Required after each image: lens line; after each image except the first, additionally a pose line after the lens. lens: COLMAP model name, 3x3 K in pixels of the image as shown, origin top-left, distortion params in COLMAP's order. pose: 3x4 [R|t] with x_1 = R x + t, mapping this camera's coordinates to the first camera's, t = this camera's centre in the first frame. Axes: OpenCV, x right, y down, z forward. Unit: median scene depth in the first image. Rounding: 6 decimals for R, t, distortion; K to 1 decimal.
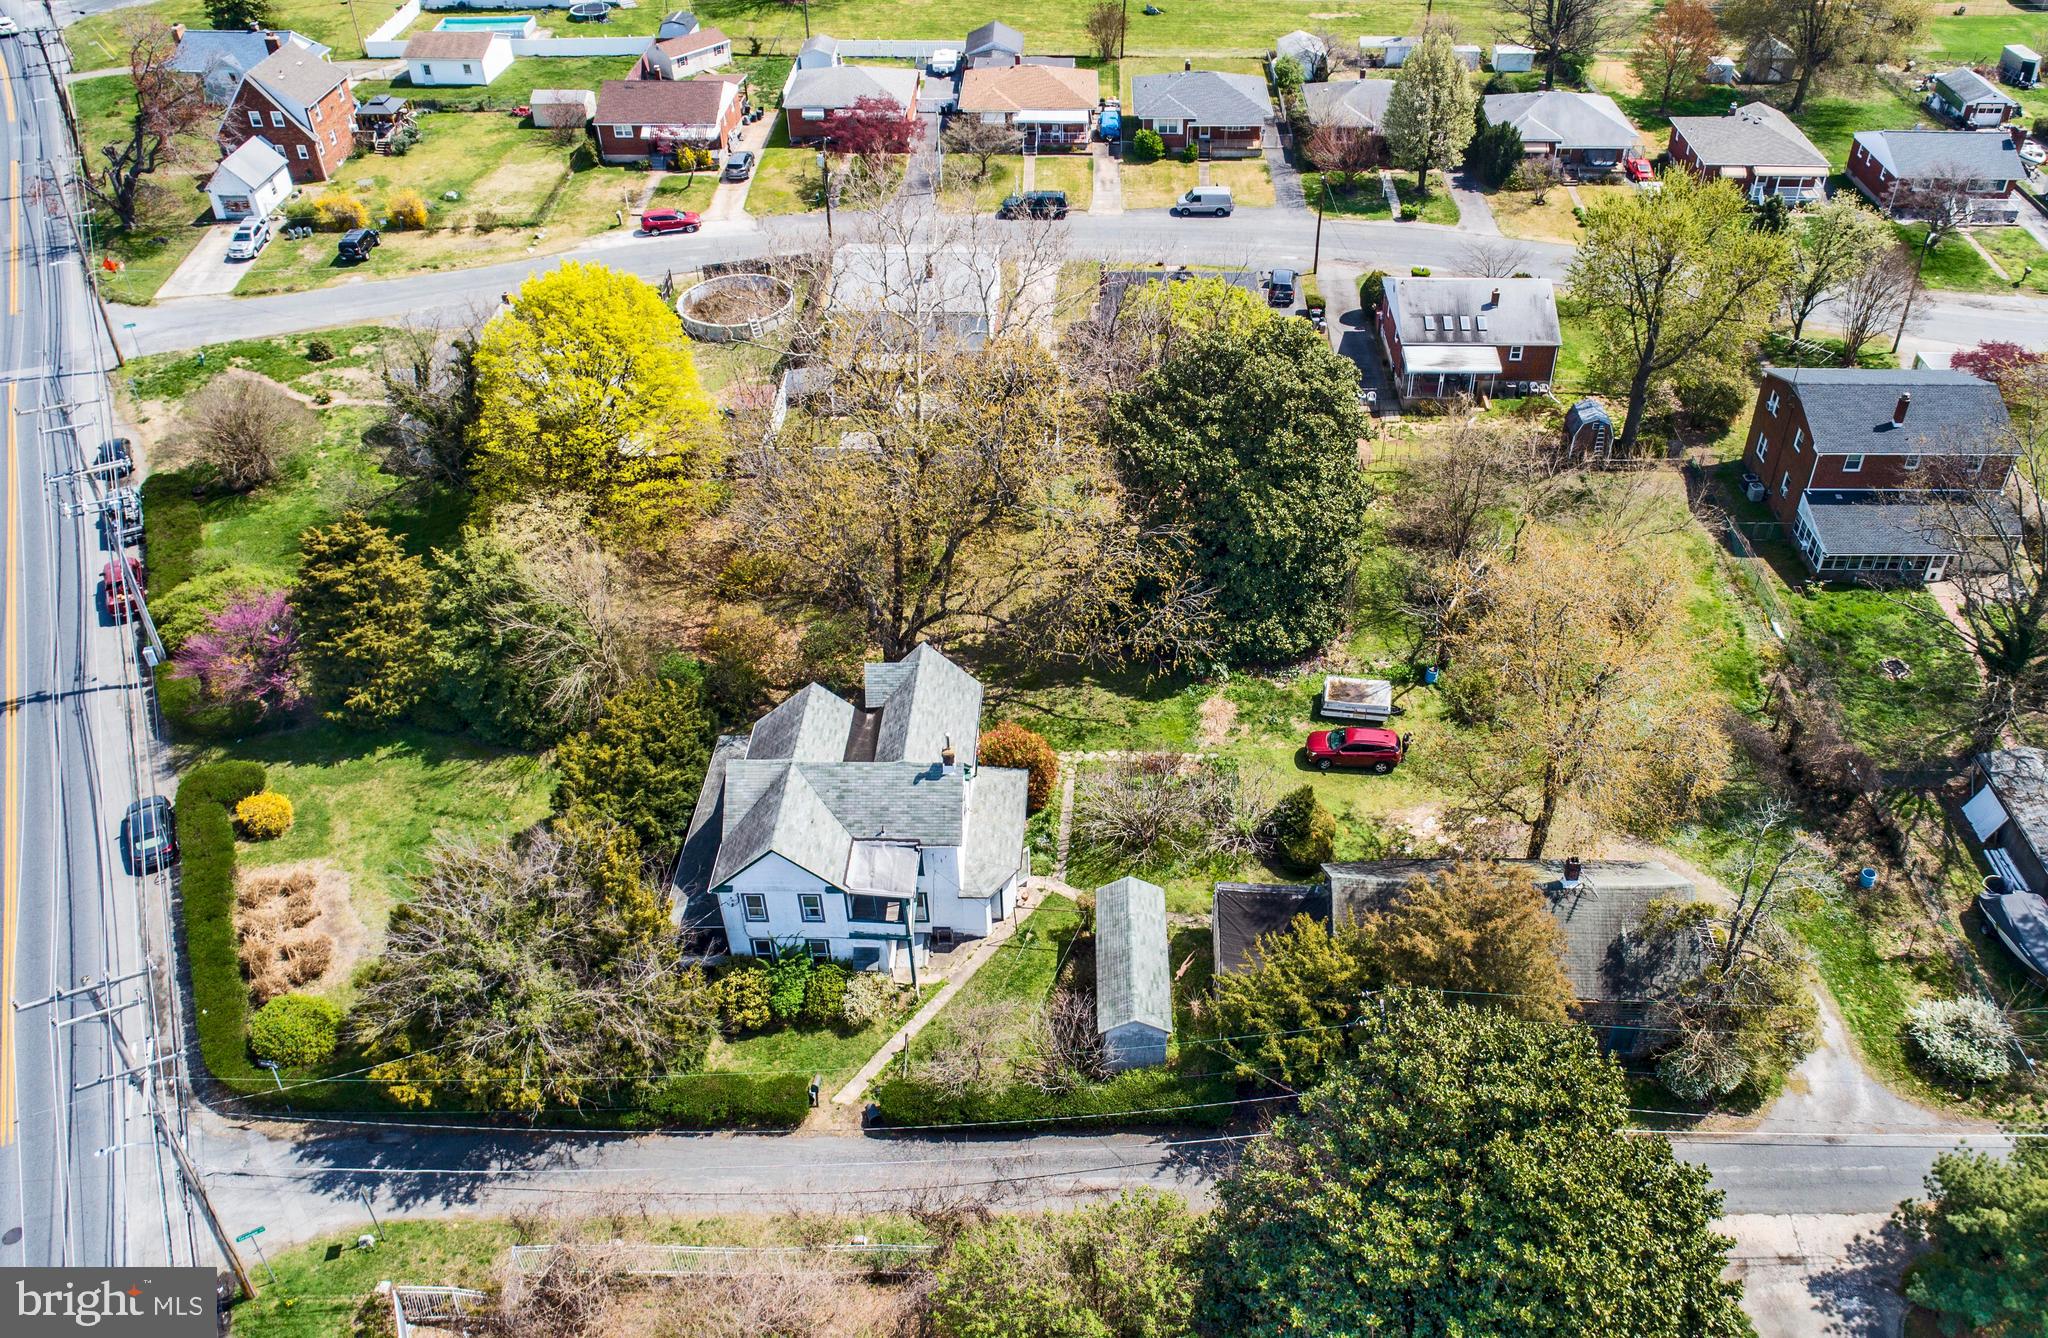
lens RADIAL K [[1614.3, 0, 1122.7], [0, 1614.3, 671.3], [0, 0, 1]] dist [-0.014664, 0.007727]
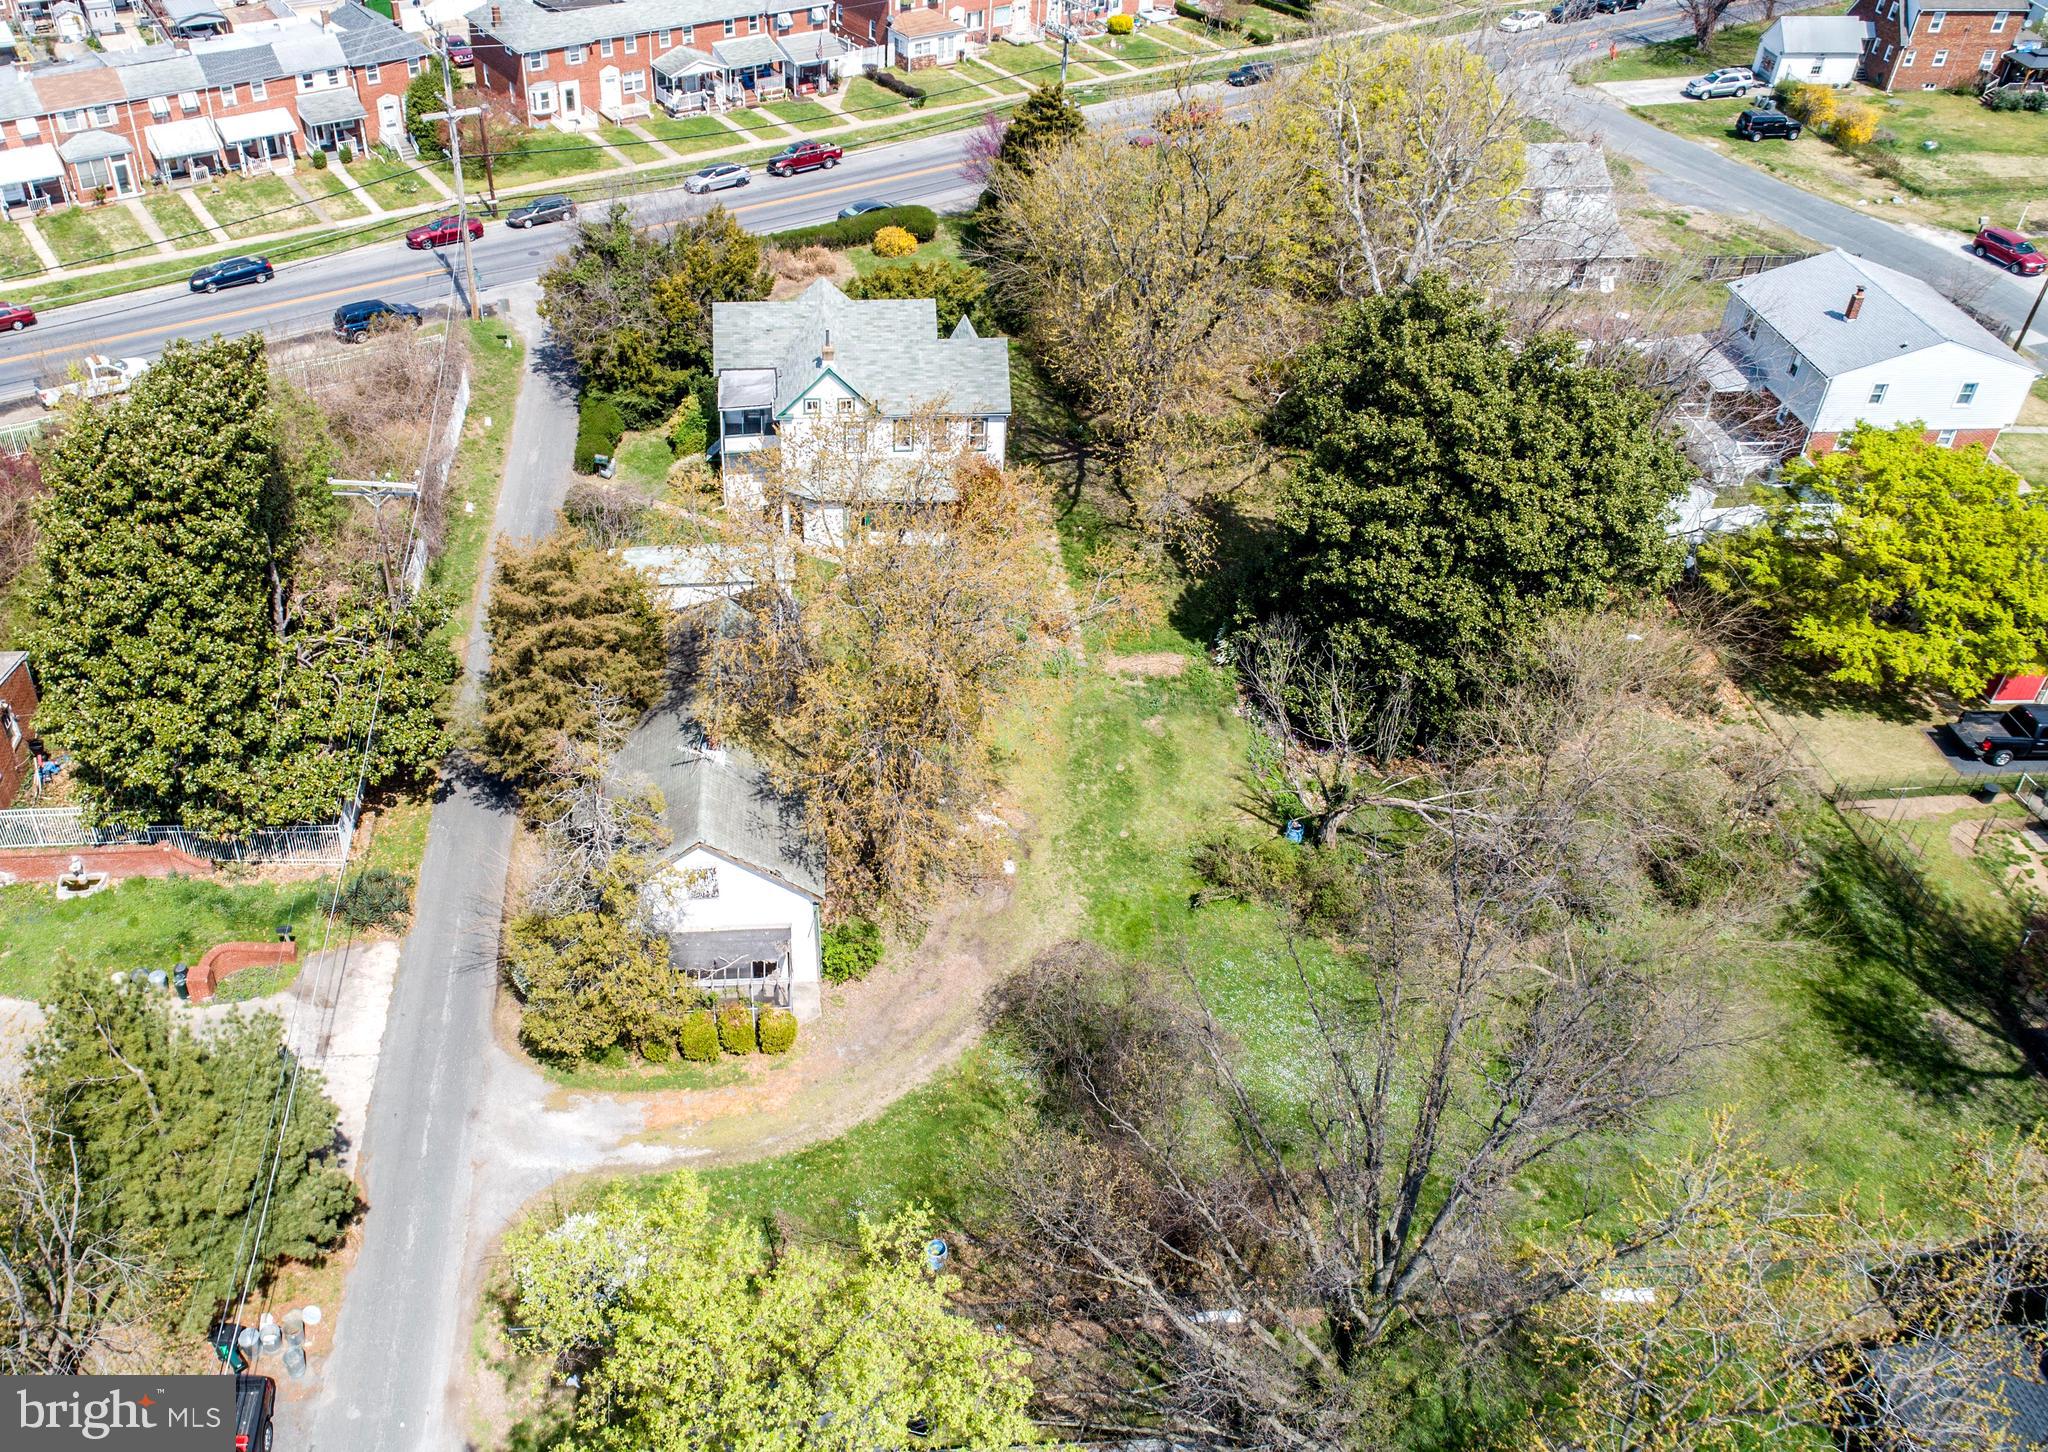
lens RADIAL K [[1750.6, 0, 894.2], [0, 1750.6, 727.3], [0, 0, 1]] dist [-0.006662, -0.001851]
pose [[0.076385, 0.606837, -0.791148, 0.497607], [-0.627127, 0.646107, 0.435037, -0.165194], [0.775163, 0.462920, 0.429916, 0.340184]]
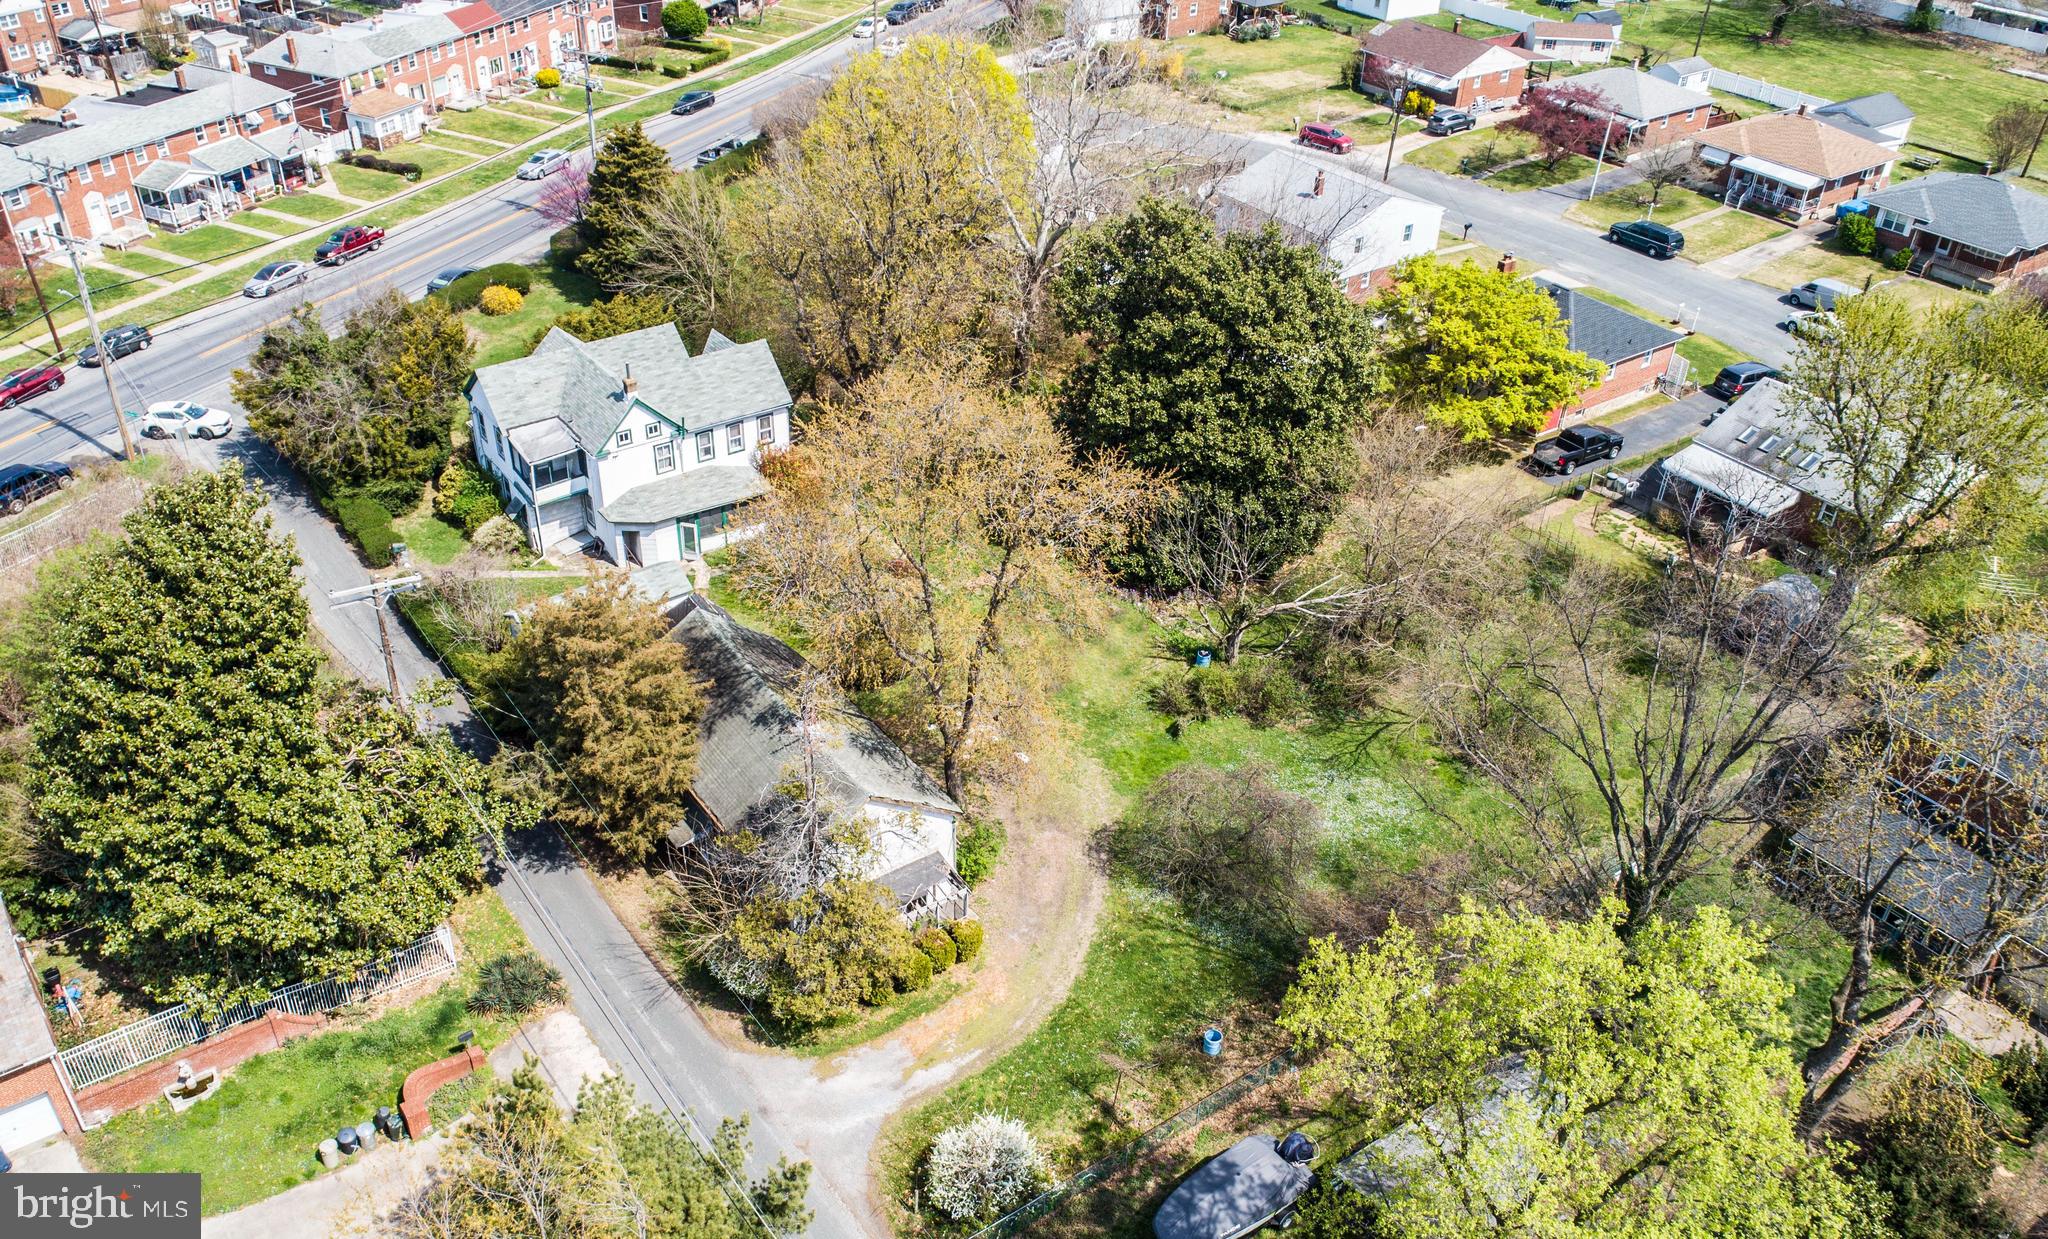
lens RADIAL K [[1636.0, 0, 1000.2], [0, 1636.0, 694.6], [0, 0, 1]] dist [-0.009181, 0.001974]
pose [[0.580646, 0.484645, -0.654193, 0.467506], [-0.517141, 0.840156, 0.163410, -0.045454], [0.628821, 0.243427, 0.738463, 0.192595]]
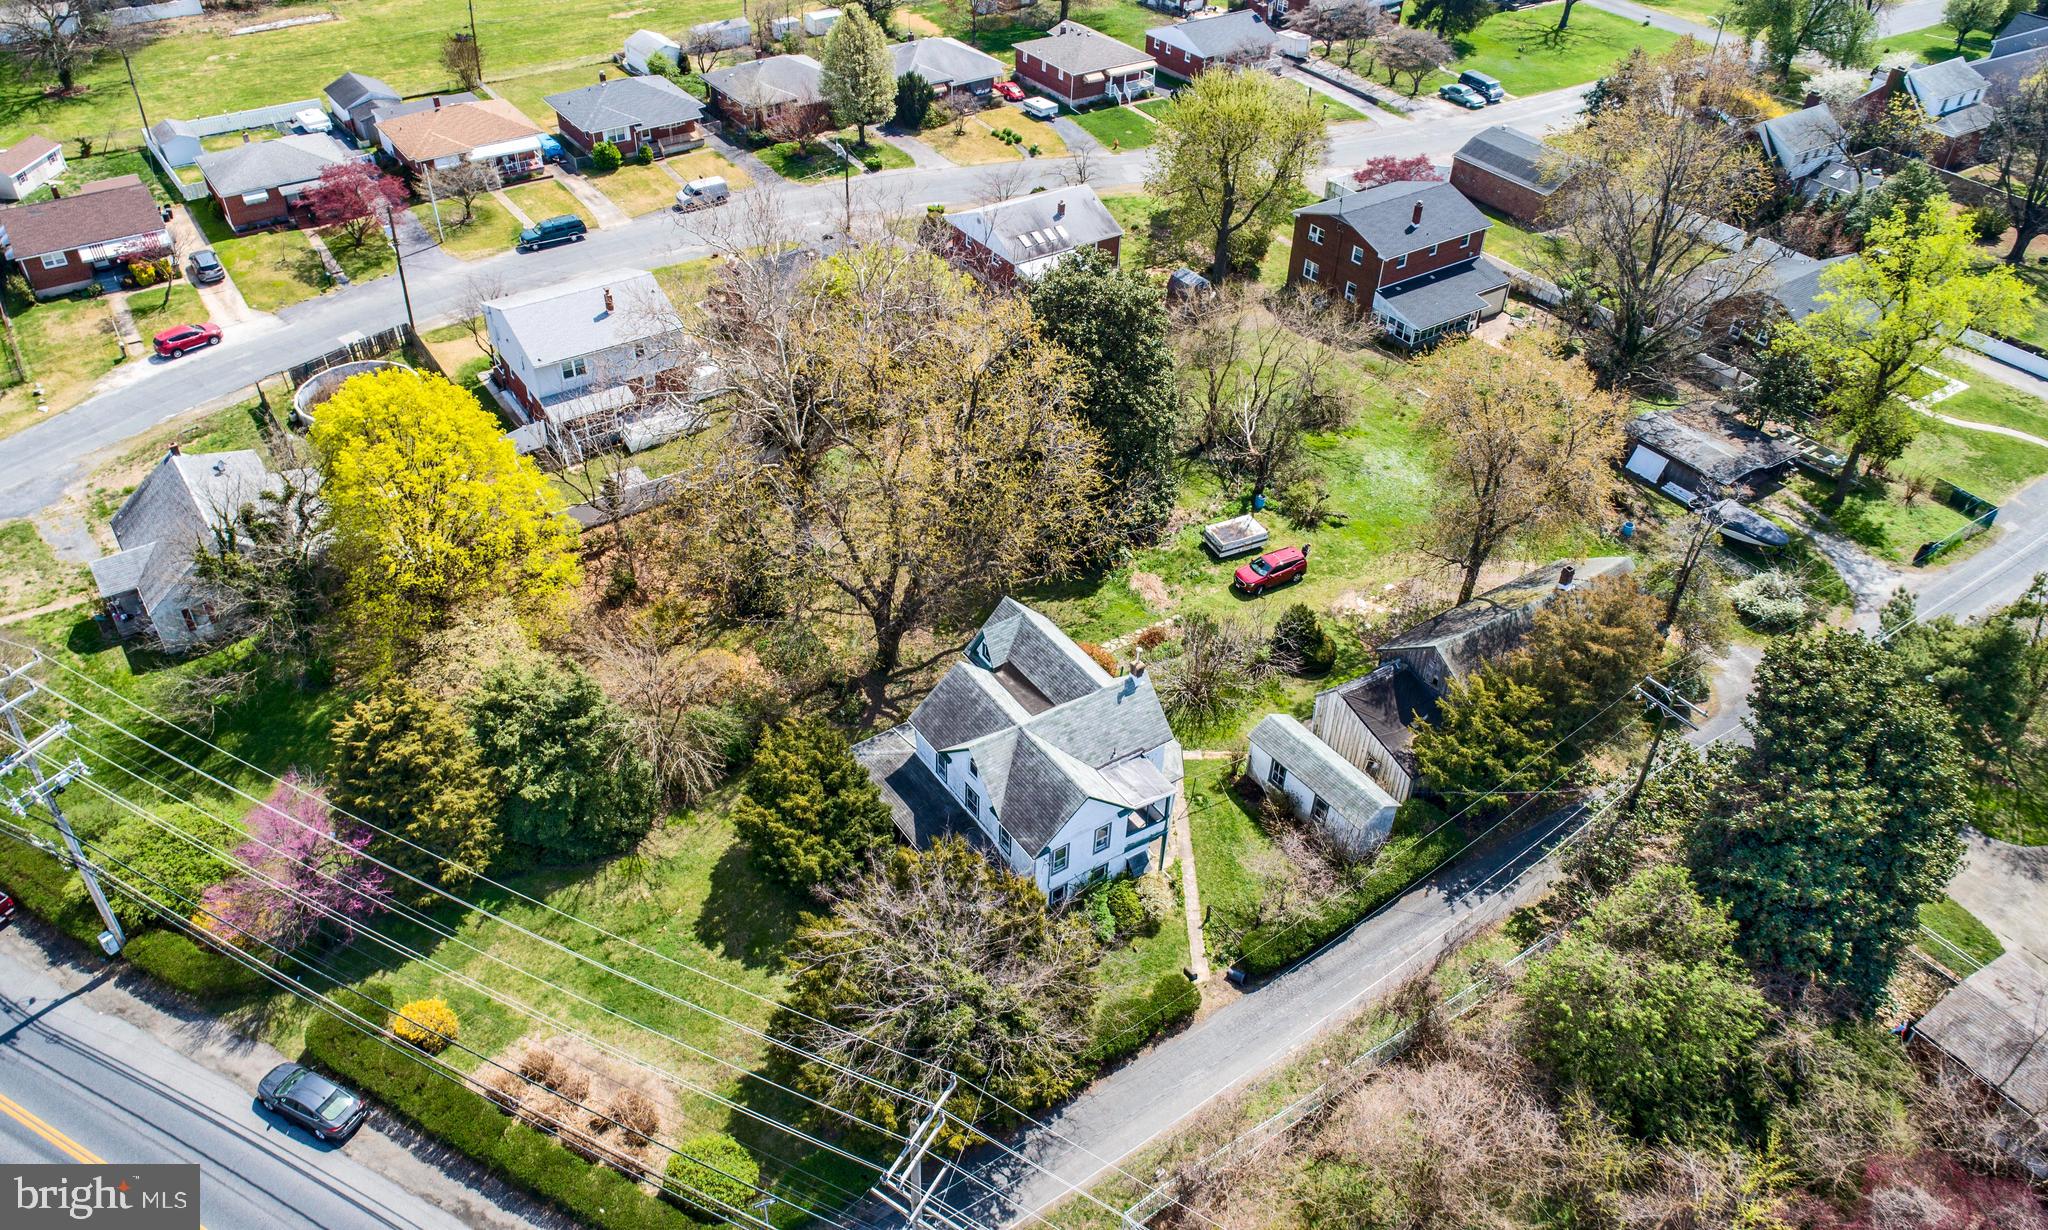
lens RADIAL K [[1466.9, 0, 987.0], [0, 1466.9, 616.9], [0, 0, 1]] dist [-0.010882, 0.004806]
pose [[0.834457, -0.339811, 0.433832, -0.326972], [0.333083, 0.938182, 0.094187, -0.058874], [-0.439020, 0.065907, 0.896057, 0.064293]]
